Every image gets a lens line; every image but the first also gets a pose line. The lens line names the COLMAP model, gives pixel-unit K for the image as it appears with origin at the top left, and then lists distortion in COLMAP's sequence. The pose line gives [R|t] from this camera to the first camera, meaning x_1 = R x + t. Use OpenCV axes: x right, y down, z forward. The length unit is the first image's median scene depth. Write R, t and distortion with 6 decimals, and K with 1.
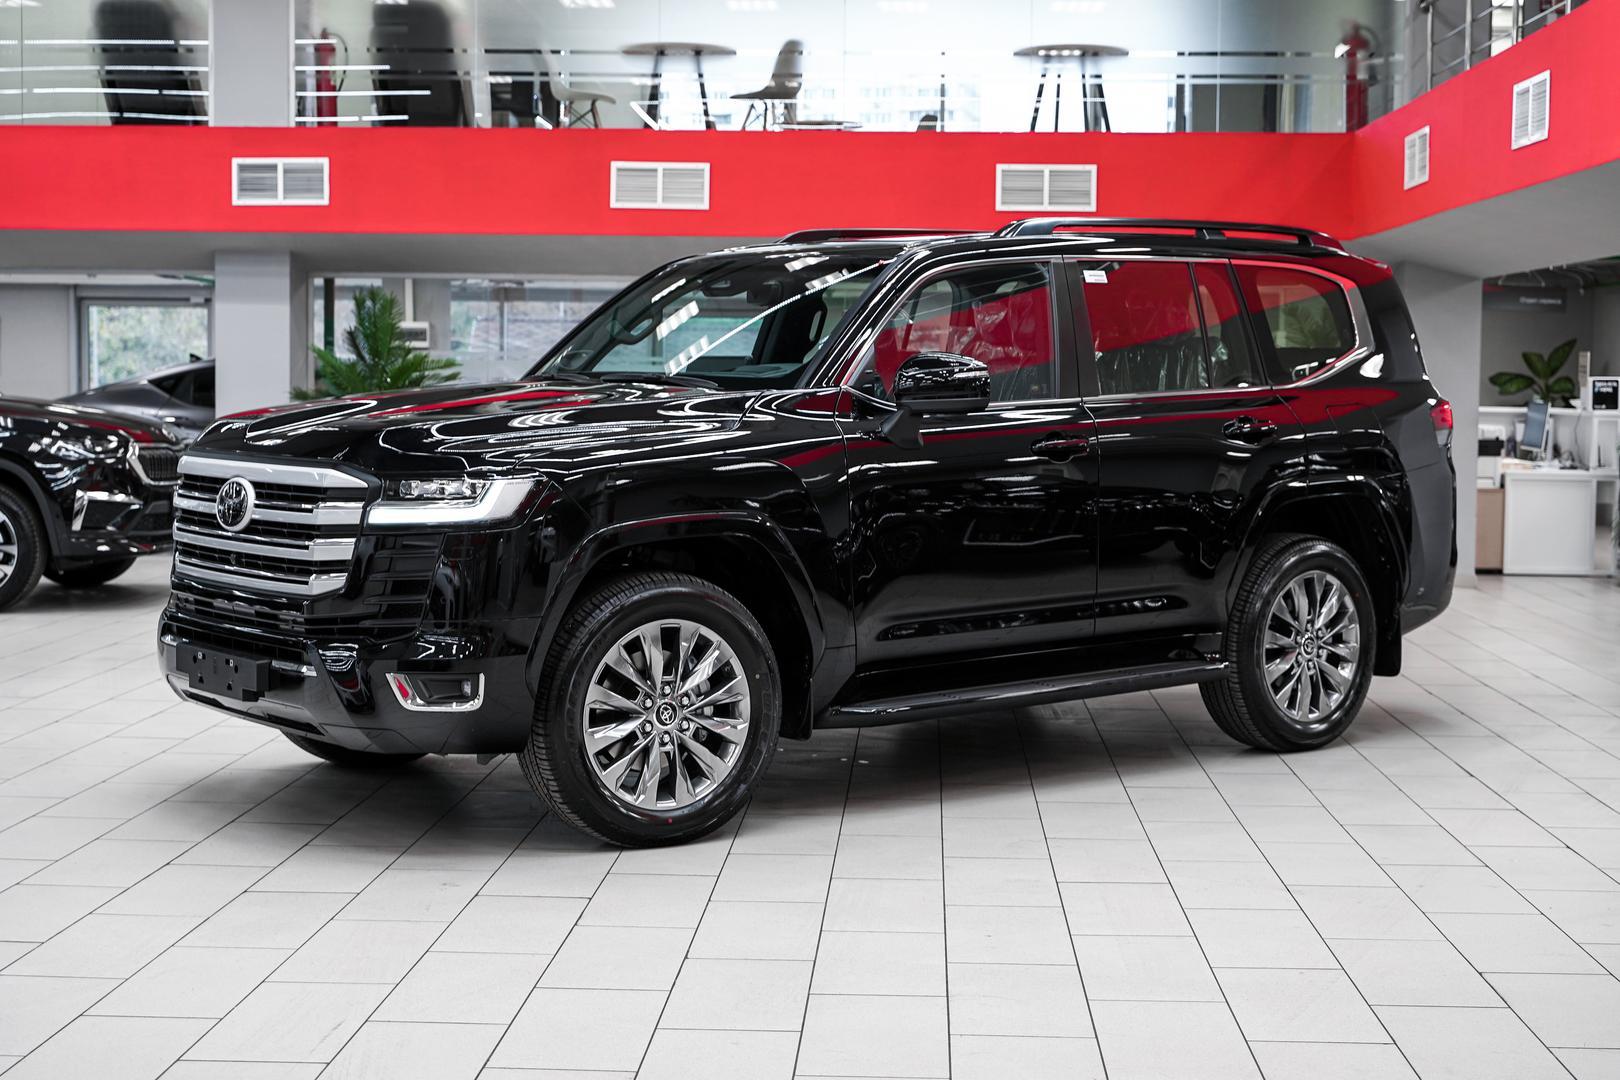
lens RADIAL K [[2394.4, 0, 813.0], [0, 2394.4, 526.3], [0, 0, 1]] dist [0.022299, -0.053186]
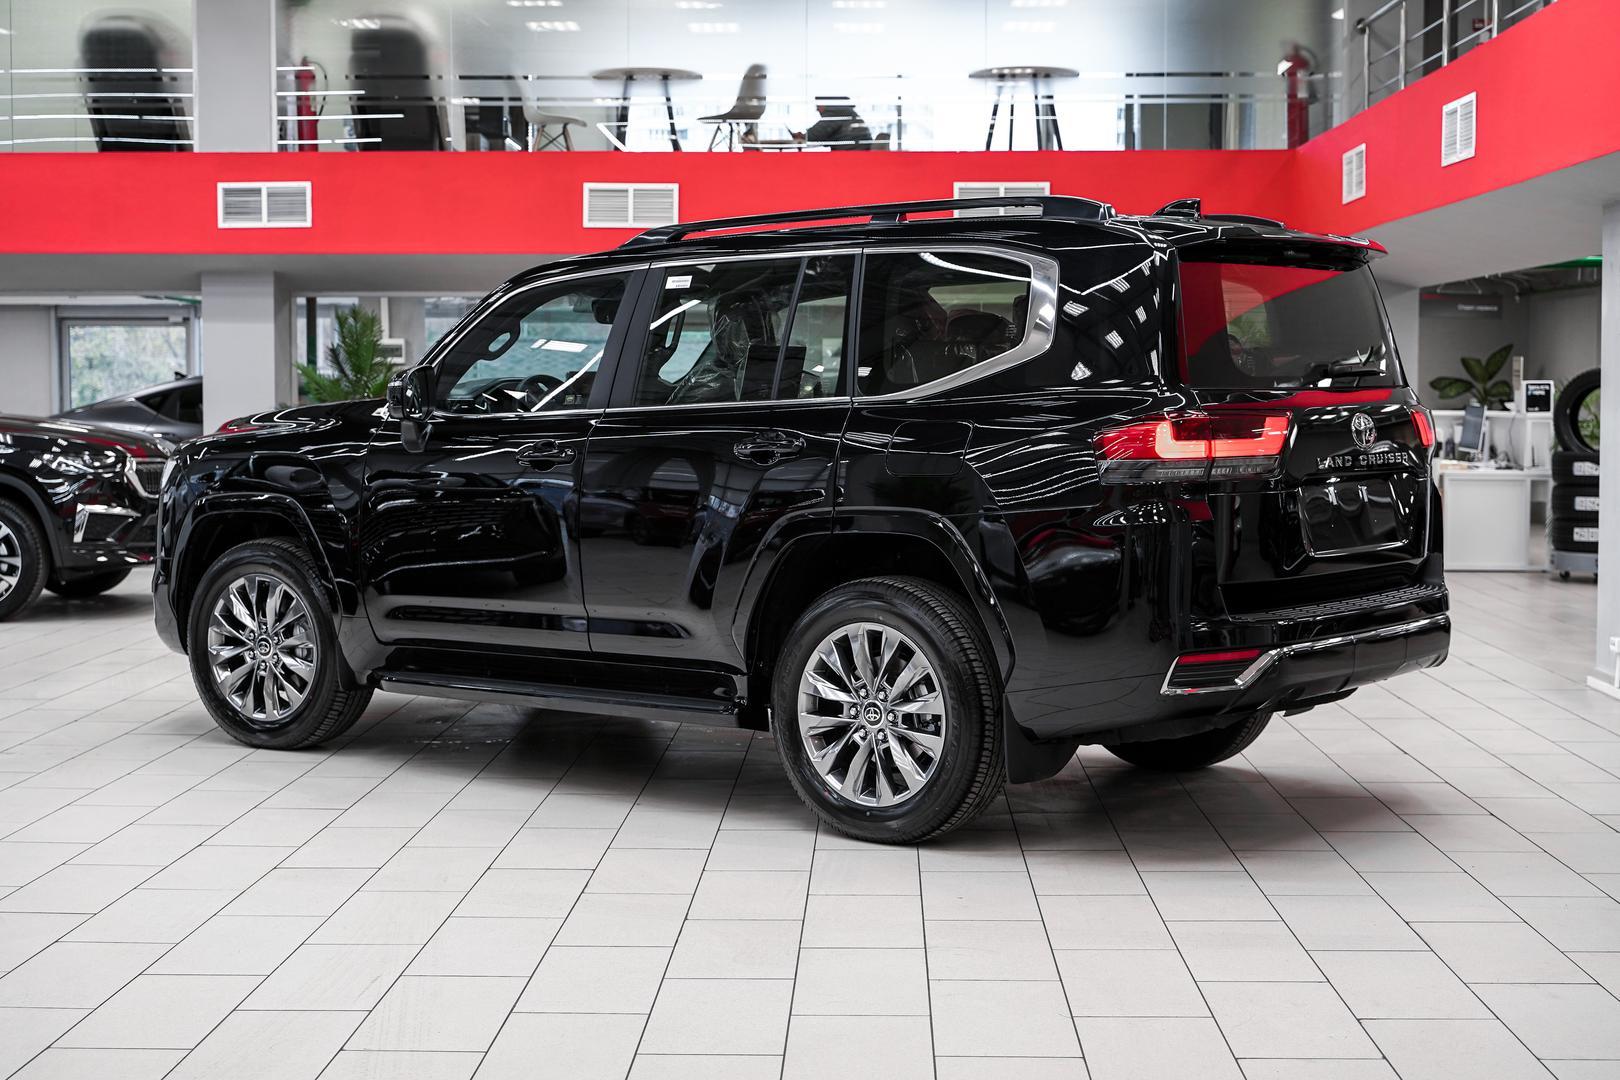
lens RADIAL K [[2369.3, 0, 810.0], [0, 2369.3, 540.0], [0, 0, 1]] dist [0.016447, 0.004973]
pose [[0.999811, -0.011036, 0.016013, -0.004191], [0.011008, 0.999938, 0.001834, 0.001903], [-0.016032, -0.001658, 0.999870, -0.030368]]
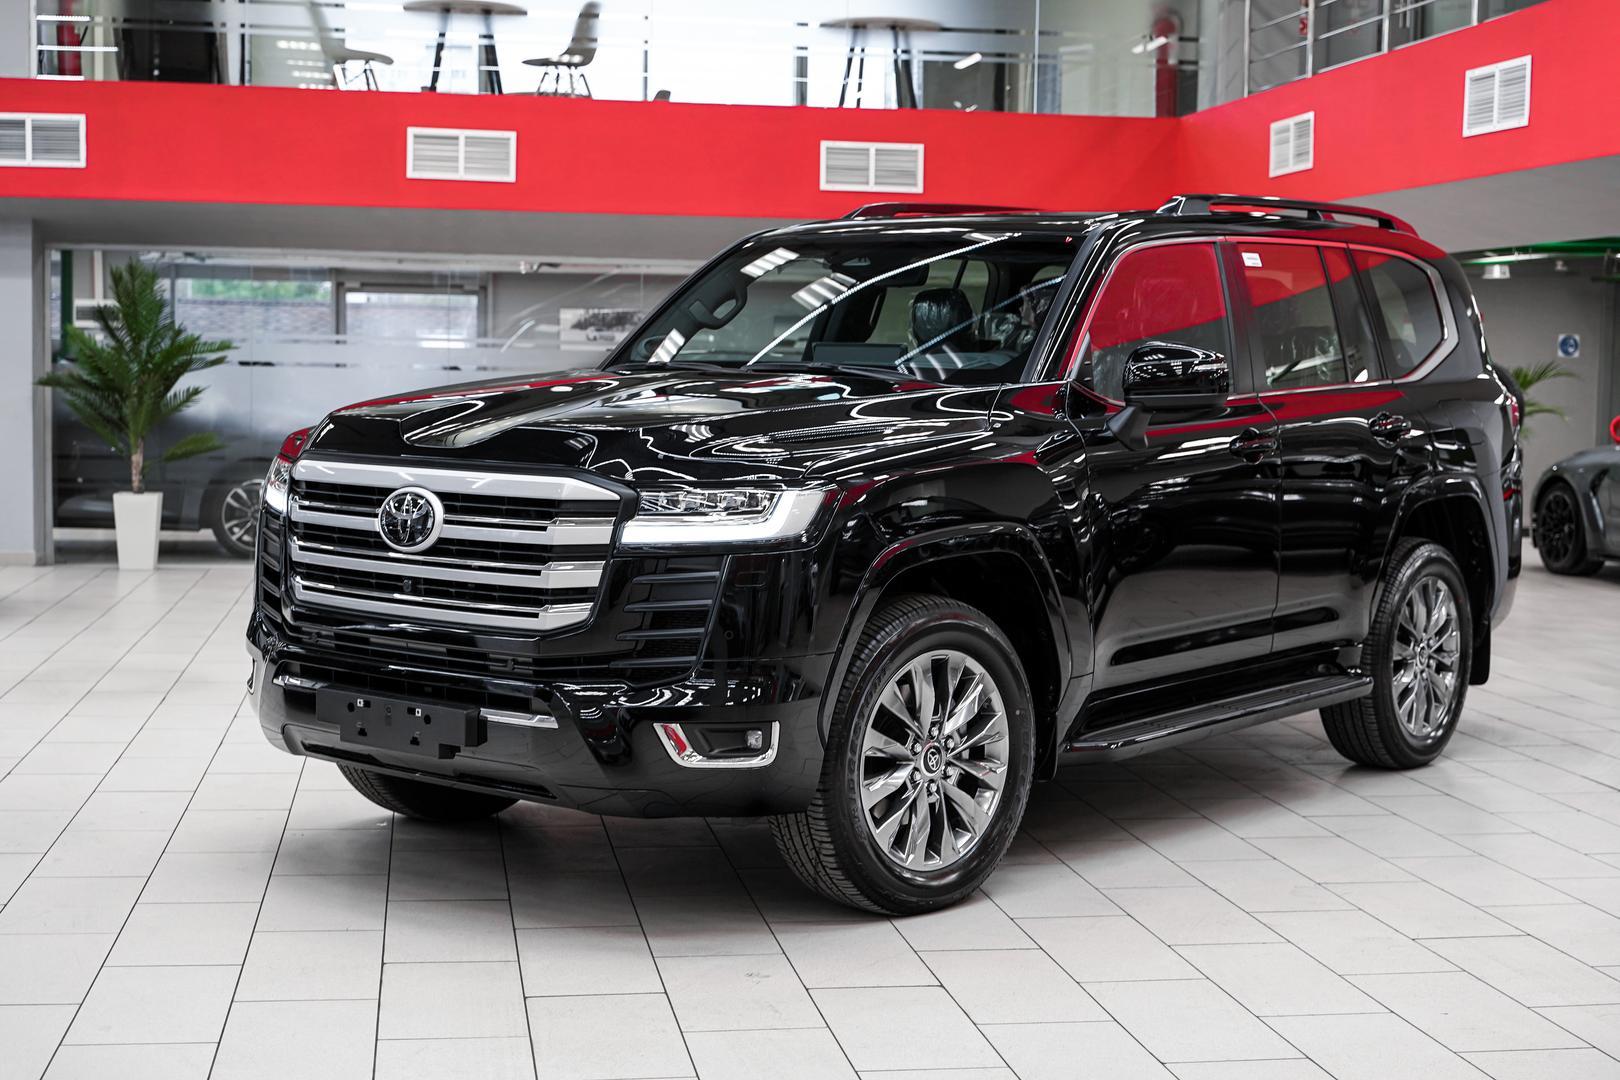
lens RADIAL K [[2394.4, 0, 813.0], [0, 2394.4, 526.3], [0, 0, 1]] dist [0.022299, -0.053186]
pose [[0.978548, -0.008085, 0.205860, -0.122334], [0.006805, 0.999953, 0.006925, -0.005180], [-0.205906, -0.005376, 0.978557, 0.071873]]
